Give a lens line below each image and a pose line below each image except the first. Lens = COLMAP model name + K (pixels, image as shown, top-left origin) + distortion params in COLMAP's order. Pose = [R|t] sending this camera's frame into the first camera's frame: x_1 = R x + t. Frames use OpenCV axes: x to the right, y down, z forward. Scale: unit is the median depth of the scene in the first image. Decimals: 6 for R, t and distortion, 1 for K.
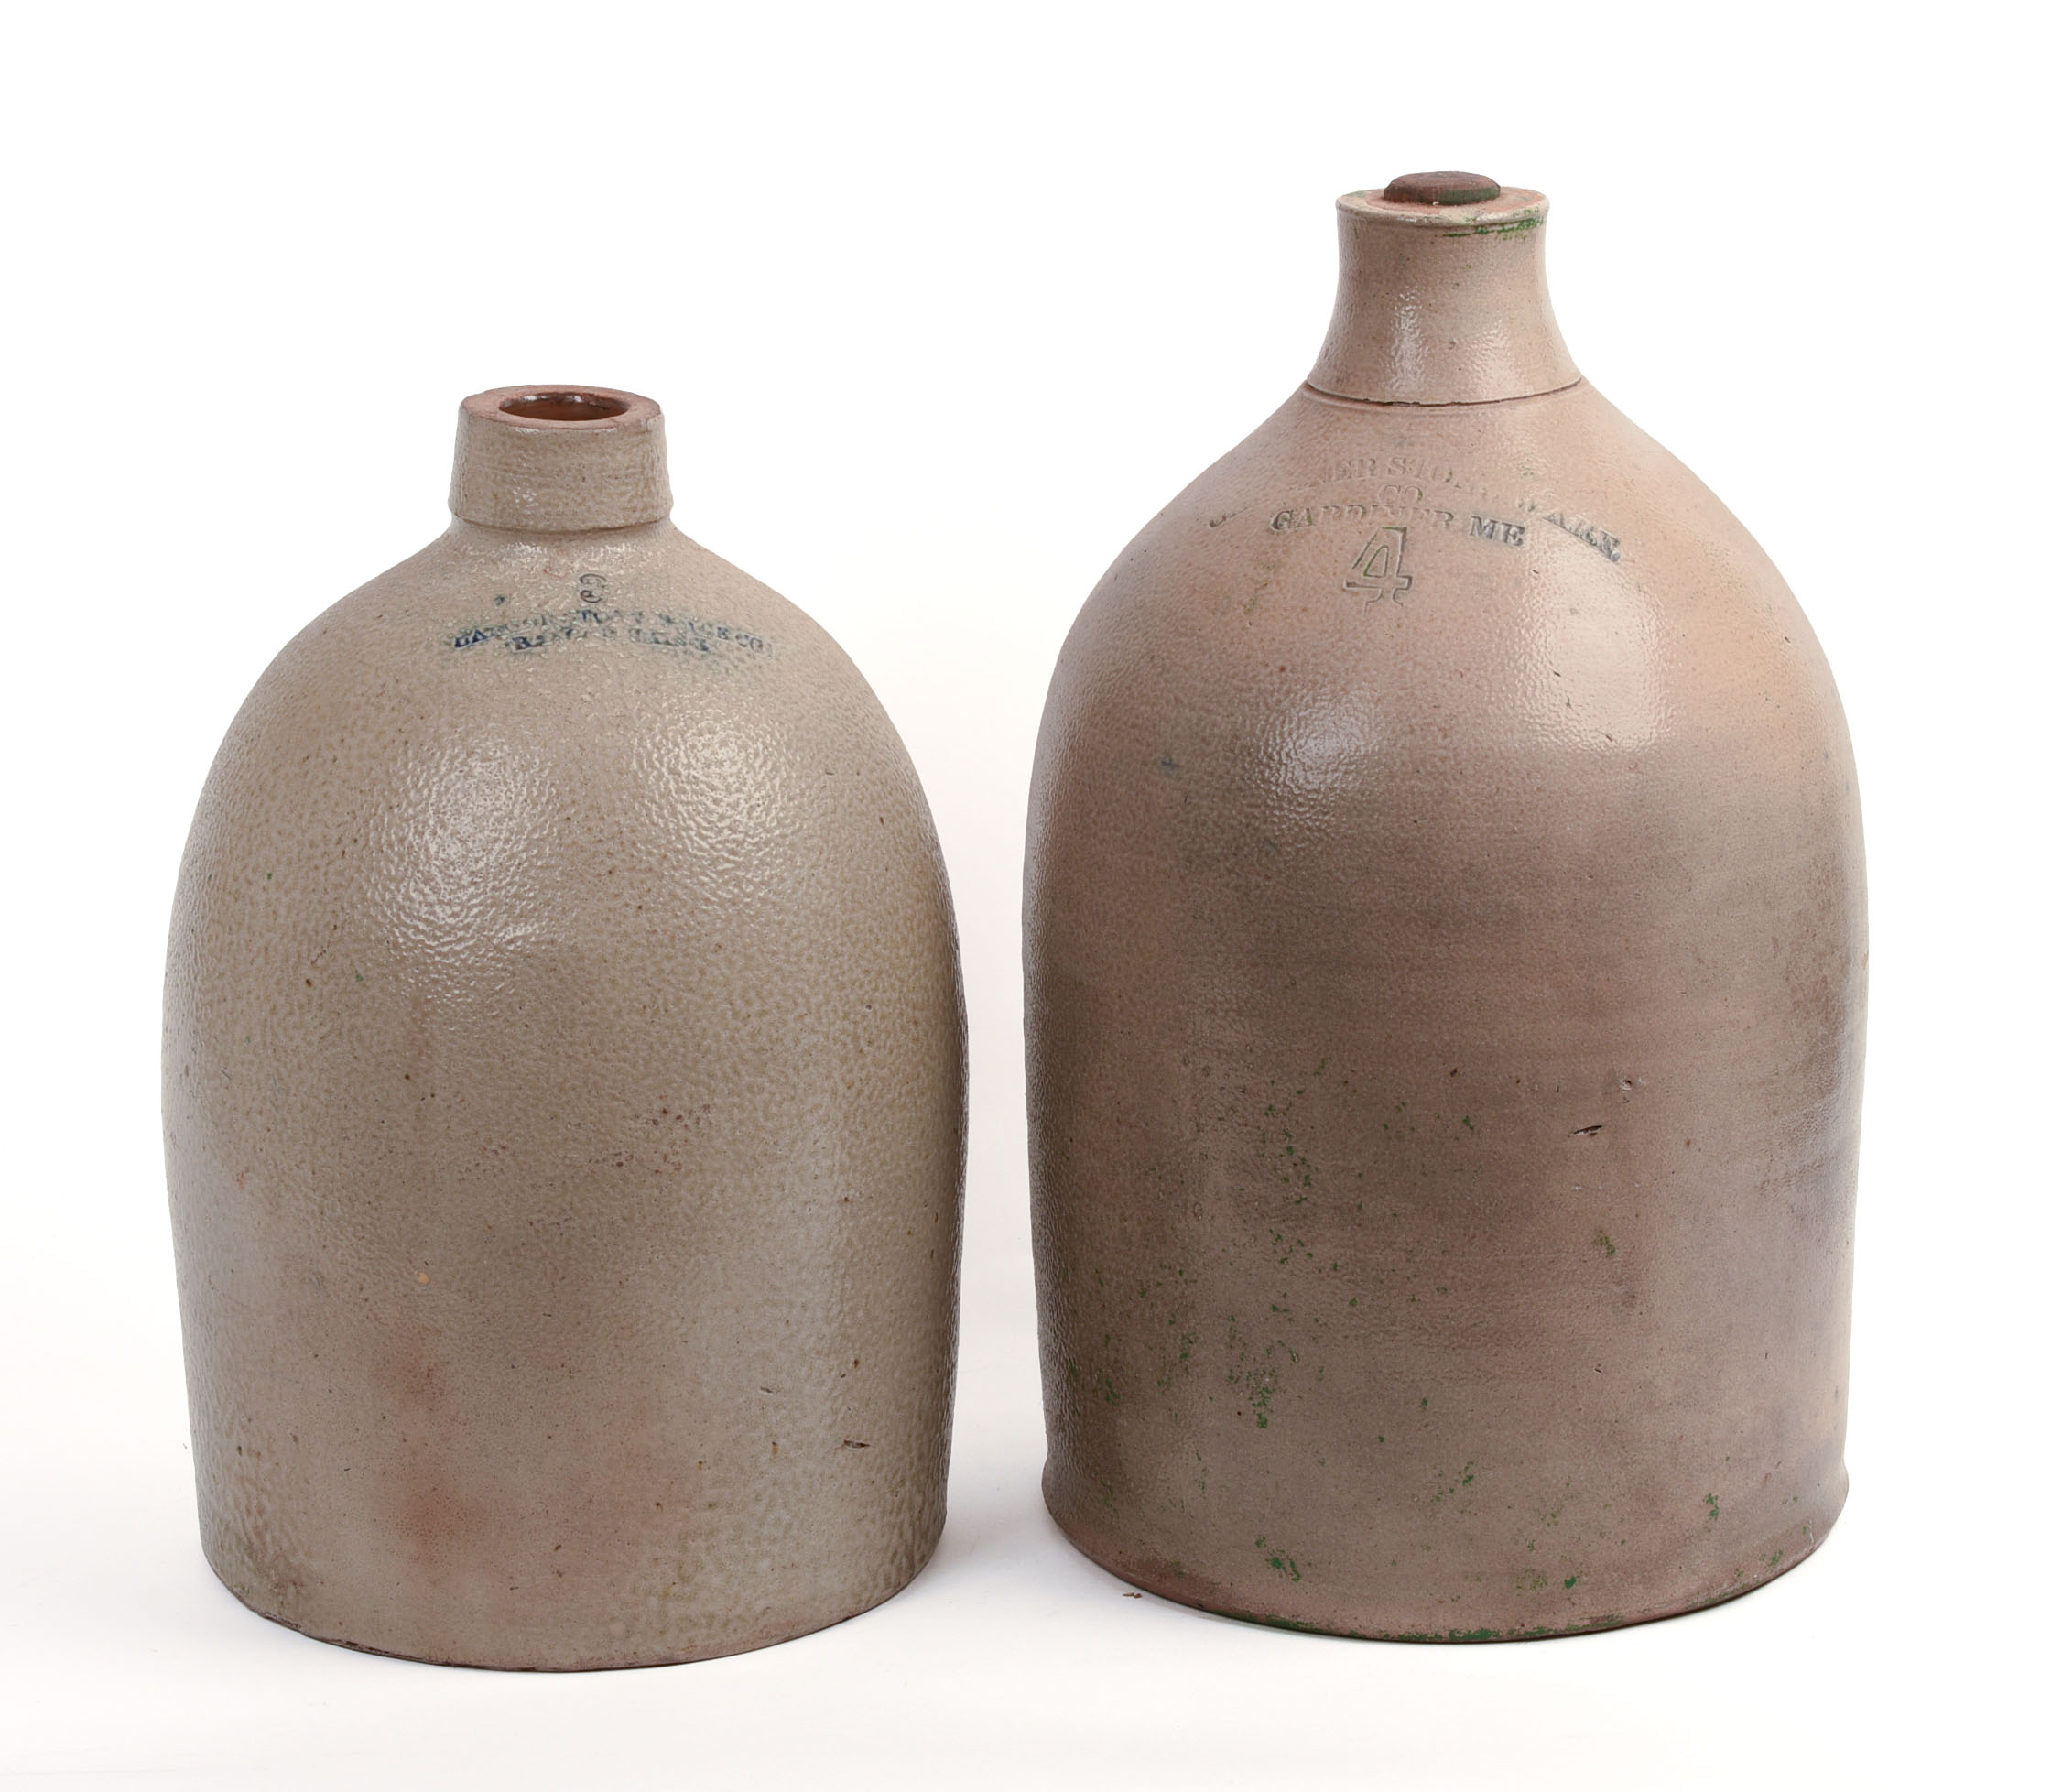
lens RADIAL K [[6108.3, 0, 1031.0], [0, 6108.3, 896.0], [0, 0, 1]] dist [-0.138488, 0.583249]
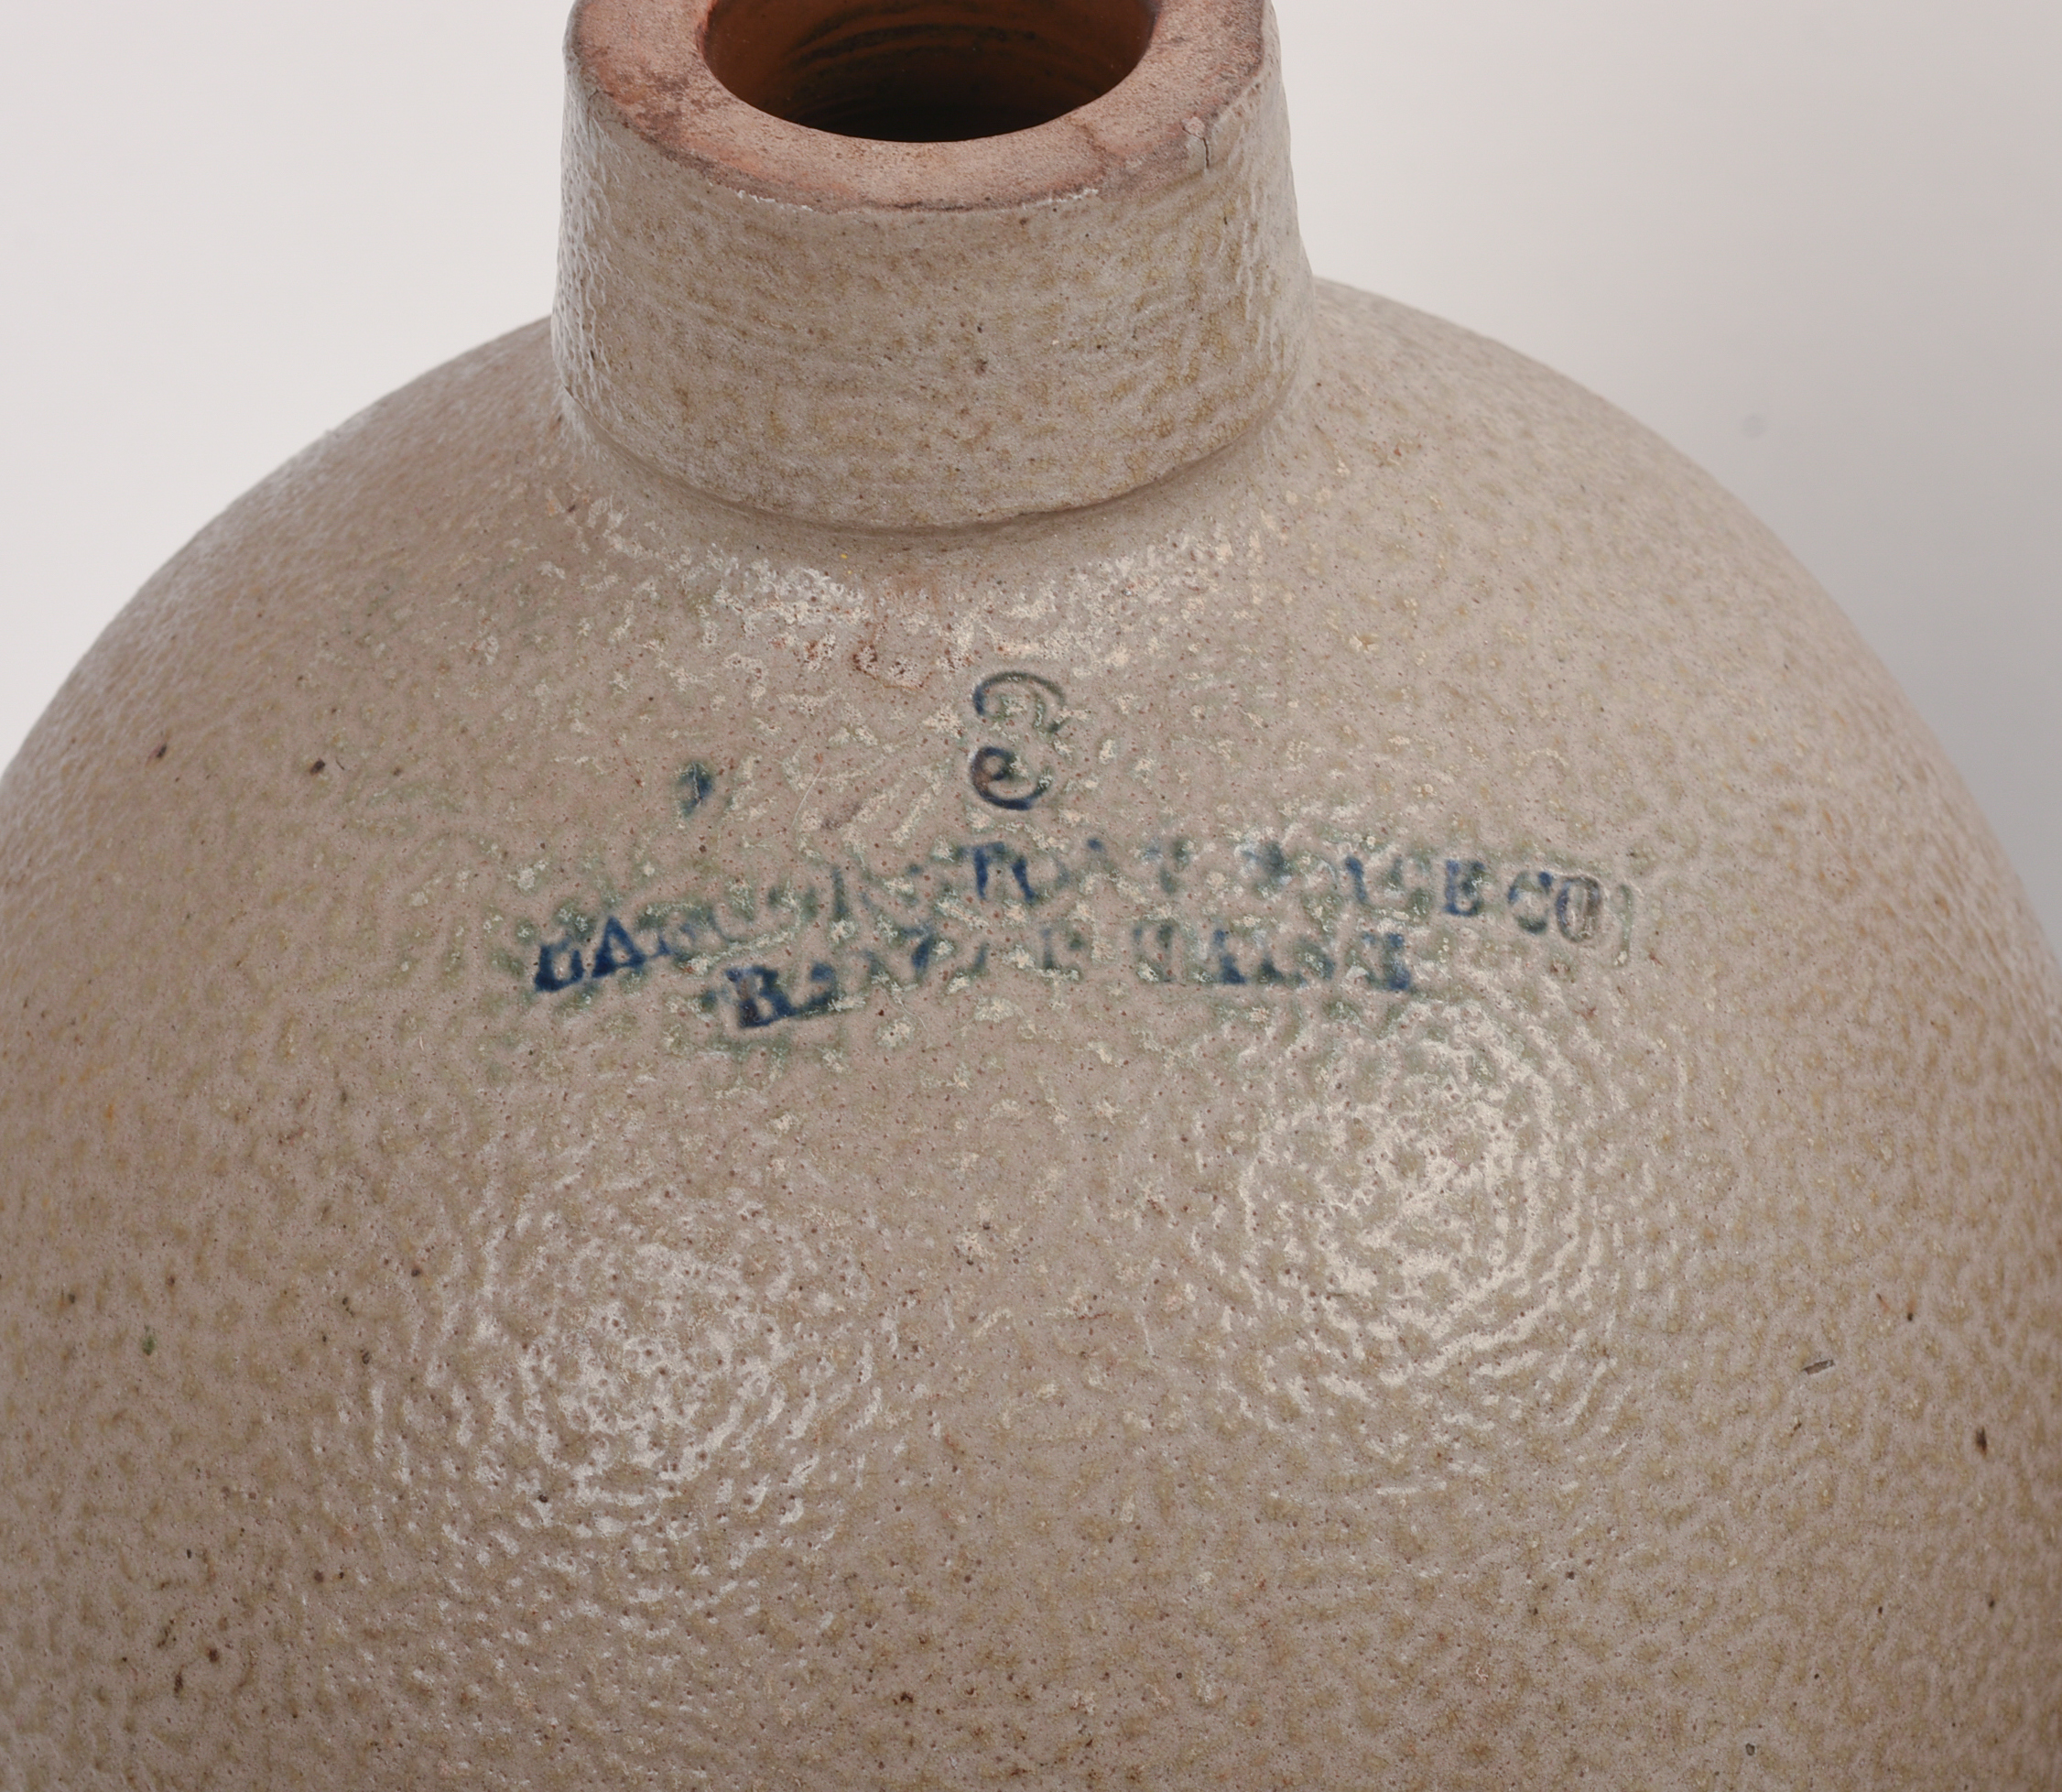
lens RADIAL K [[6108.3, 0, 1031.0], [0, 6108.3, 896.0], [0, 0, 1]] dist [-0.138488, 0.583249]
pose [[0.990509, 0.040424, -0.131366, -0.032997], [0.011264, 0.928682, 0.370705, -0.151807], [0.136983, -0.368667, 0.919413, 0.735827]]
